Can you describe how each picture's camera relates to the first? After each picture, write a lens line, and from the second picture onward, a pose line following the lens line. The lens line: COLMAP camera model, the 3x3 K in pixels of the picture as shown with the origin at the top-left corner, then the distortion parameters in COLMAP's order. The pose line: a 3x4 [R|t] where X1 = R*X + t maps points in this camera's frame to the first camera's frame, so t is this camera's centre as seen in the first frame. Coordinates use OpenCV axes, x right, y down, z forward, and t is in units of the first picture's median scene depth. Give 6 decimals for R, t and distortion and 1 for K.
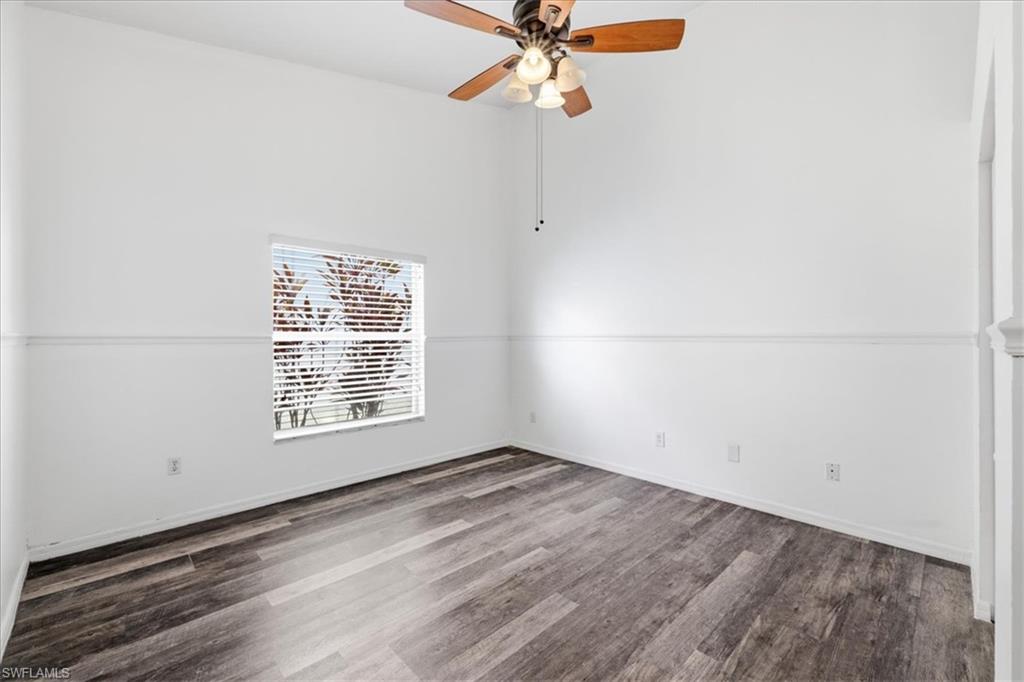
lens RADIAL K [[432.5, 0, 512.8], [0, 432.5, 335.4], [0, 0, 1]] dist [-0.001198, 0.000215]
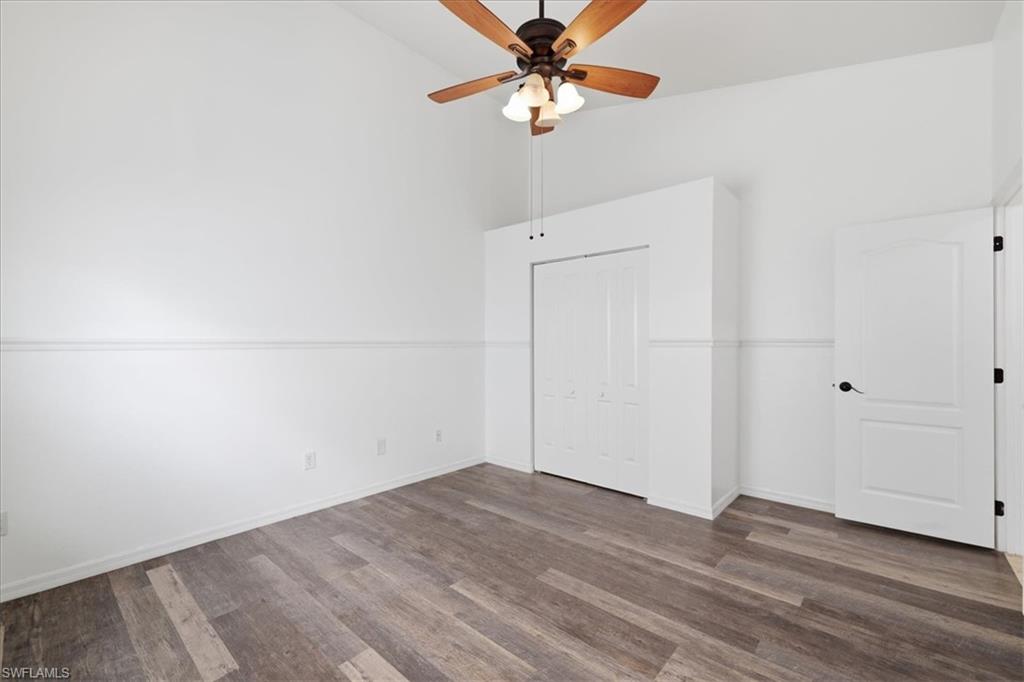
lens RADIAL K [[432.5, 0, 512.8], [0, 432.5, 335.4], [0, 0, 1]] dist [-0.001198, 0.000215]
pose [[-0.082834, 0.017956, 0.996402, -0.775730], [-0.002952, 0.999829, -0.018263, -0.000283], [-0.996559, -0.004454, -0.082767, 0.895016]]
